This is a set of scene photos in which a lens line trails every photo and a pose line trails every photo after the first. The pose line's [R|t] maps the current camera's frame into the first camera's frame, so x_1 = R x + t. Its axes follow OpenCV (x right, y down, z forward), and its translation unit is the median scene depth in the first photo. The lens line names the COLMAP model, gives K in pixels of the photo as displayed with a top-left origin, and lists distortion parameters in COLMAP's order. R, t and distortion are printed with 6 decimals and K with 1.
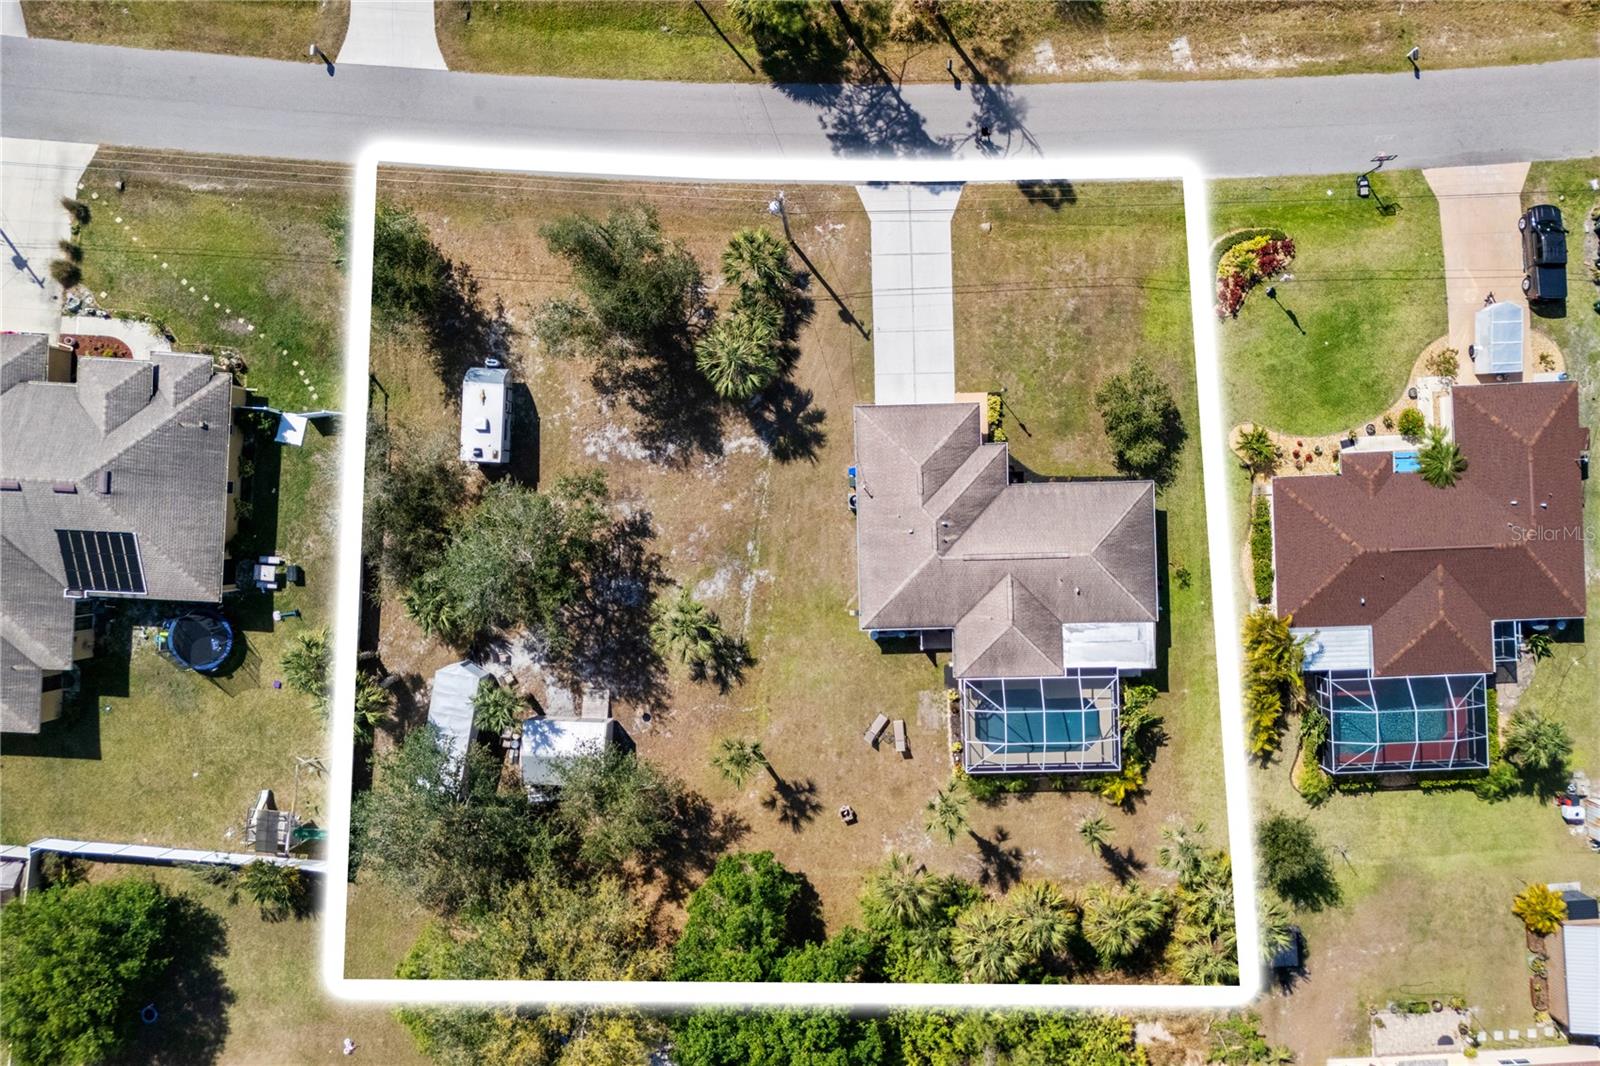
lens RADIAL K [[1178.5, 0, 805.6], [0, 1178.5, 517.5], [0, 0, 1]] dist [0.083915, -0.092759]
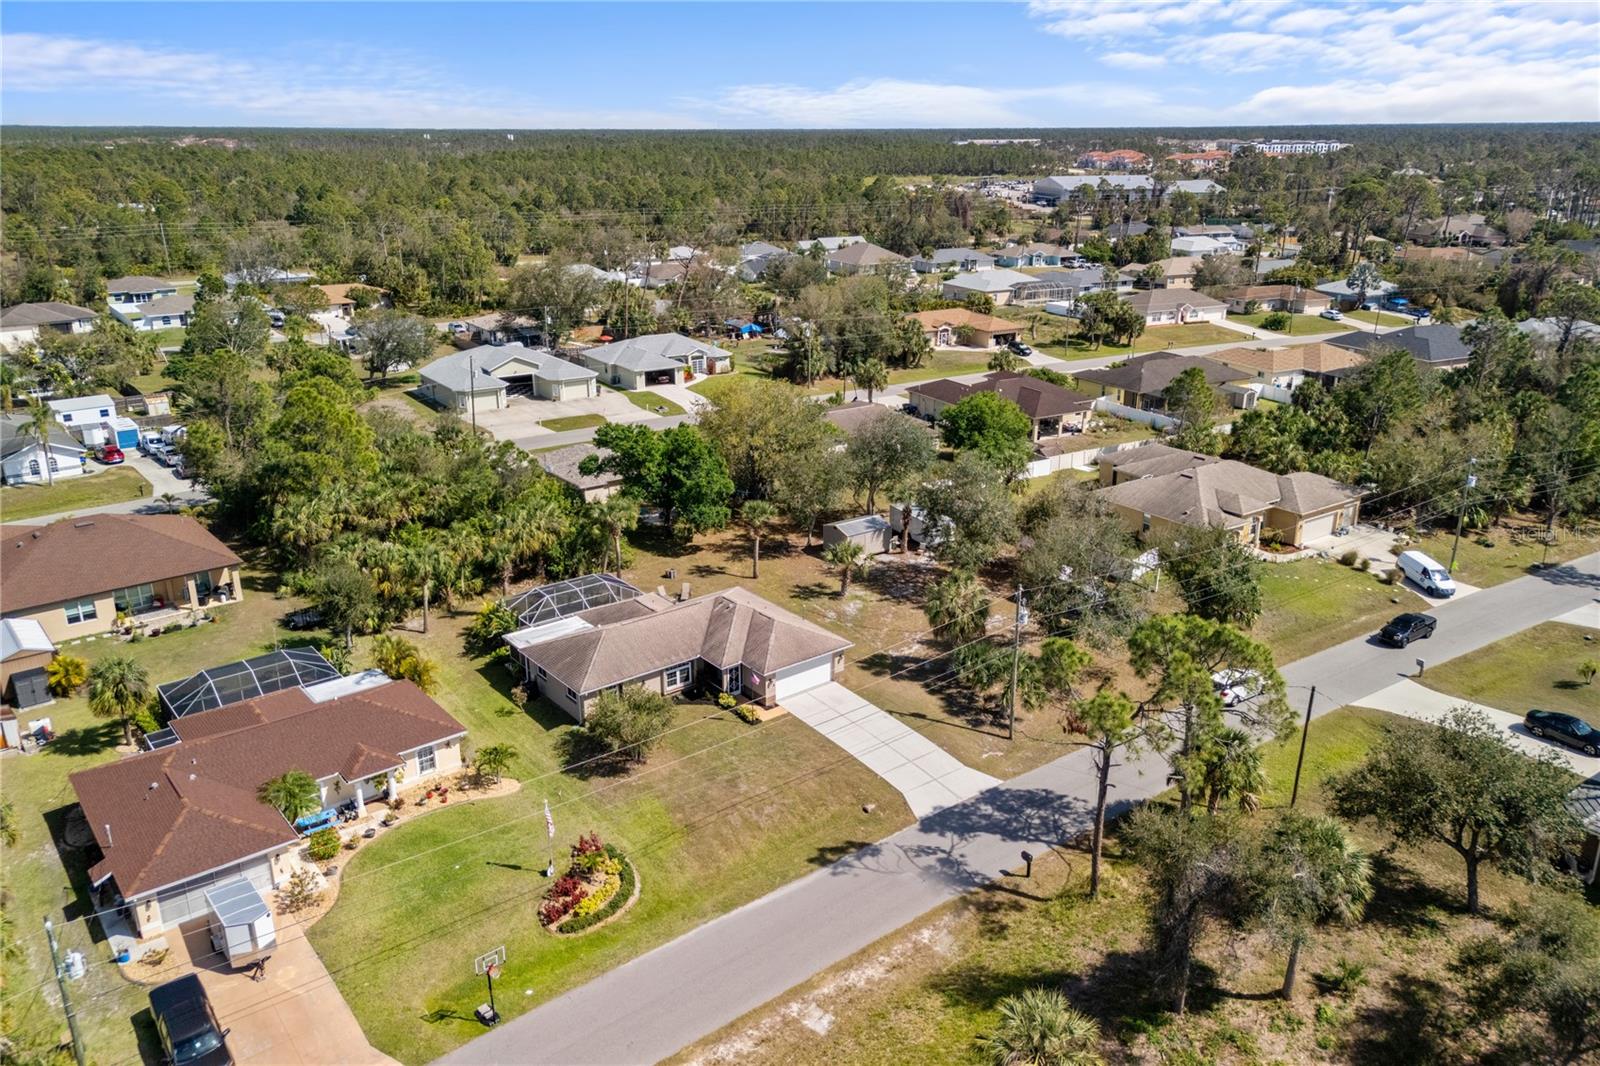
lens RADIAL K [[1178.5, 0, 805.6], [0, 1178.5, 517.5], [0, 0, 1]] dist [0.083915, -0.092759]
pose [[-0.799643, 0.168008, -0.576493, 0.673191], [-0.599819, -0.268366, 0.753788, -0.835892], [-0.028068, 0.948553, 0.315372, 0.510893]]
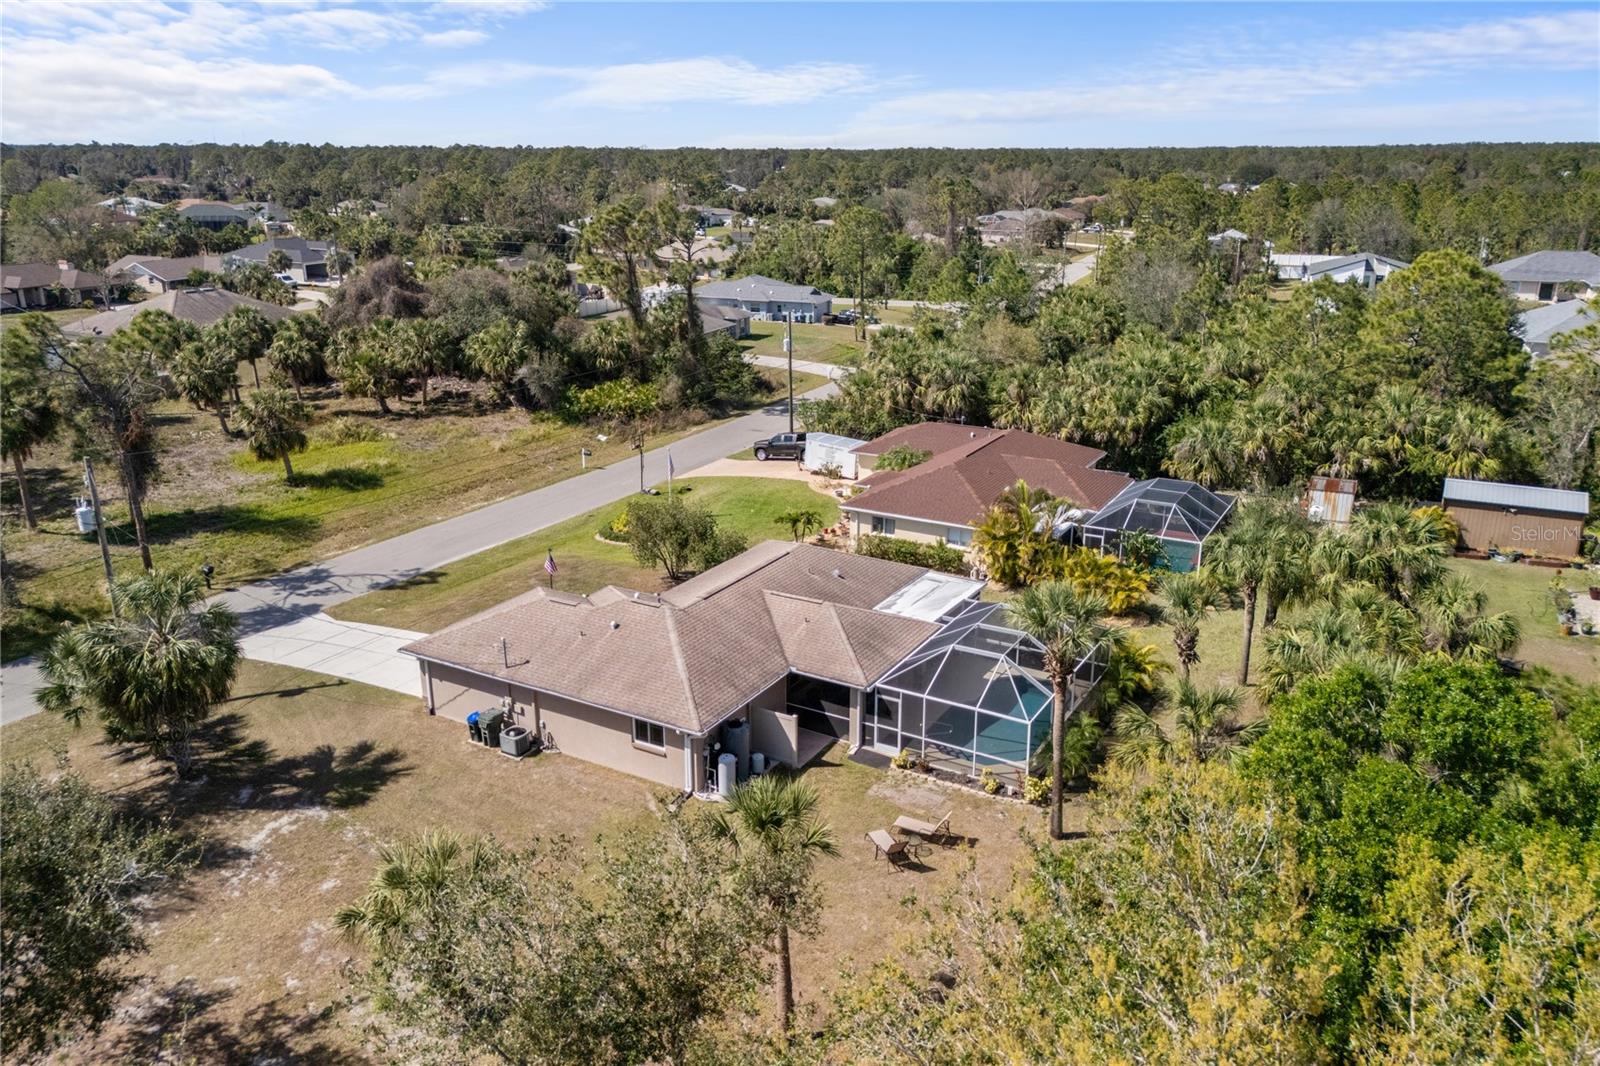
lens RADIAL K [[1178.5, 0, 805.6], [0, 1178.5, 517.5], [0, 0, 1]] dist [0.083915, -0.092759]
pose [[0.523568, -0.278073, 0.805327, -0.313016], [0.851321, 0.133482, -0.507380, 0.378998], [0.033592, 0.951240, 0.306617, 0.716191]]
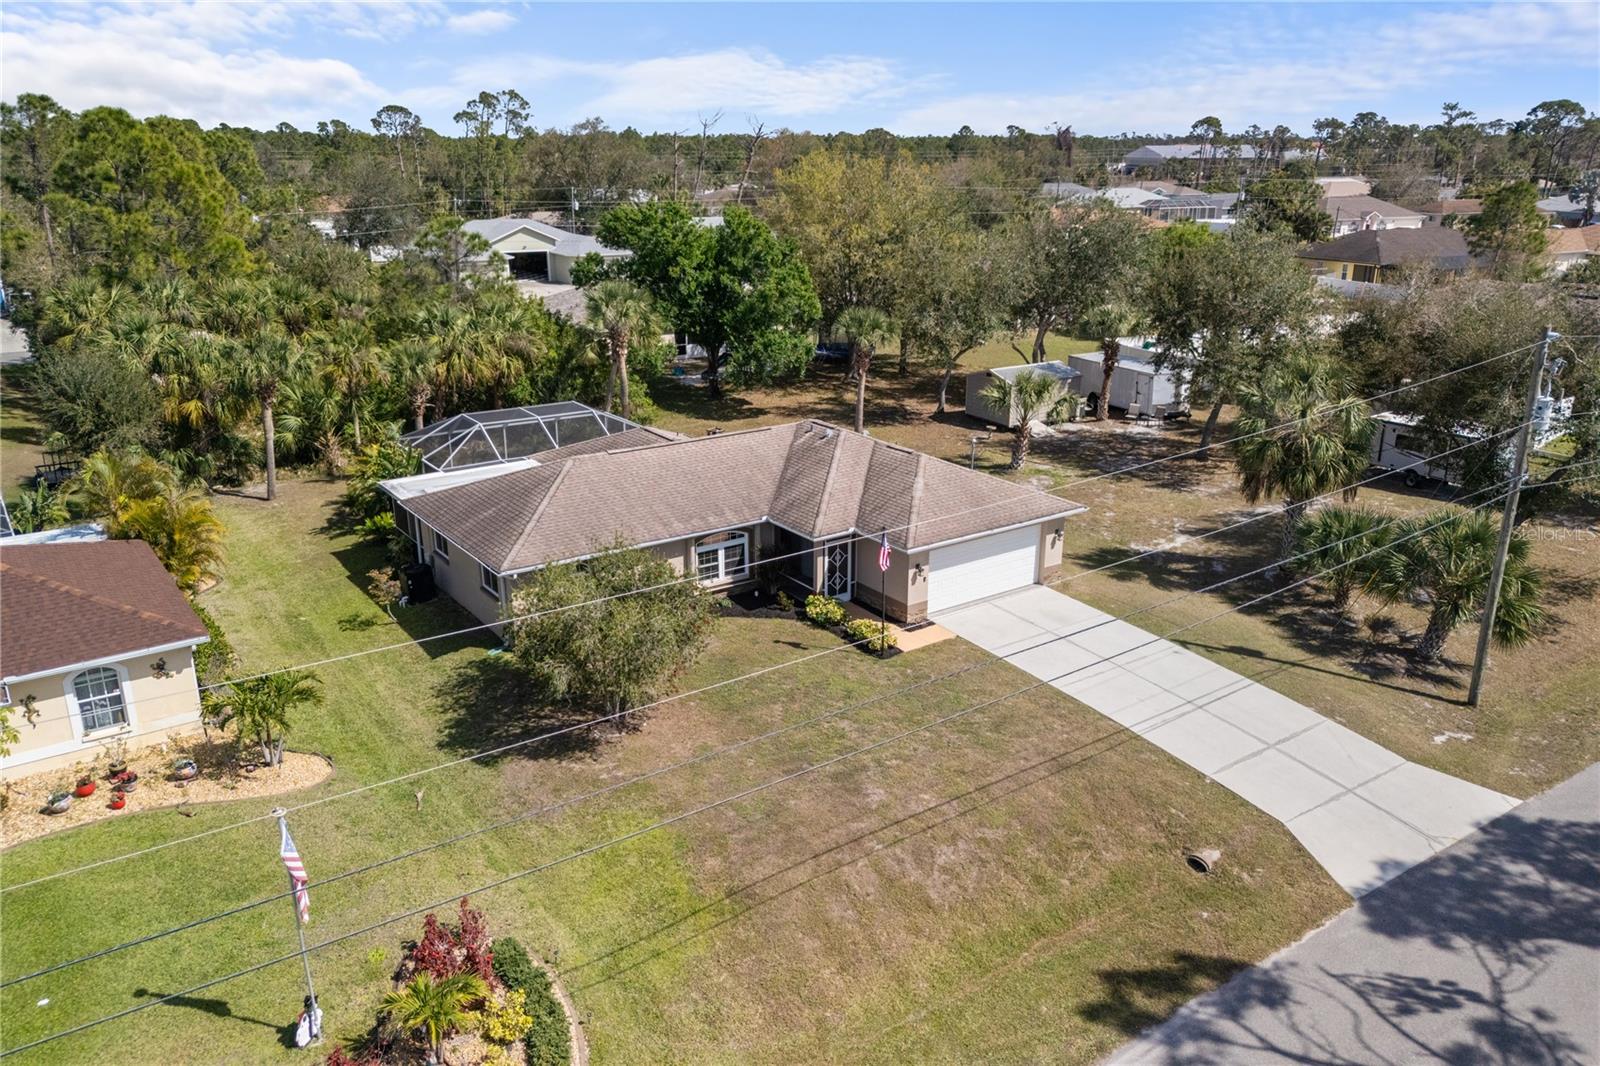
lens RADIAL K [[1163.1, 0, 800.0], [0, 1163.1, 533.0], [0, 0, 1]] dist [0.071759, -0.084678]
pose [[-0.831432, 0.151237, -0.534647, 0.419502], [-0.554843, -0.277043, 0.784472, -0.421825], [-0.029479, 0.948881, 0.314255, 0.809003]]
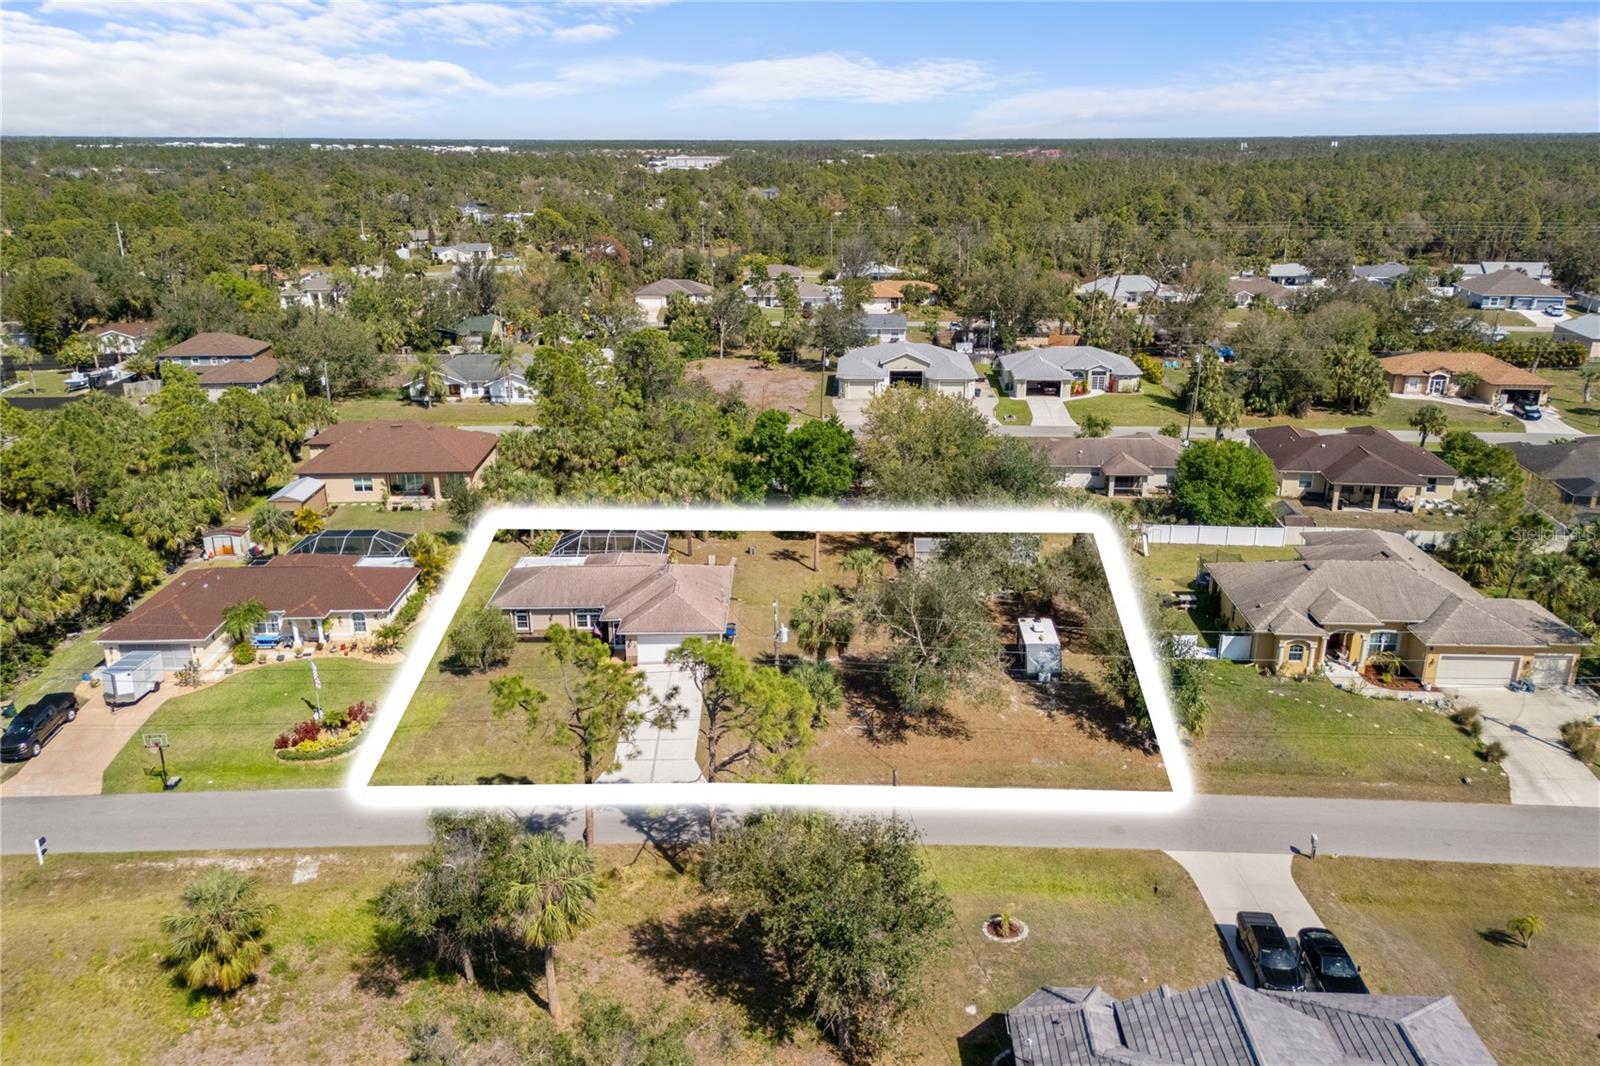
lens RADIAL K [[1163.1, 0, 800.0], [0, 1163.1, 533.0], [0, 0, 1]] dist [0.071759, -0.084678]
pose [[-0.999749, -0.020318, 0.009463, -0.038172], [0.015766, -0.337417, 0.941223, -1.094209], [-0.015931, 0.941136, 0.337653, 0.492934]]
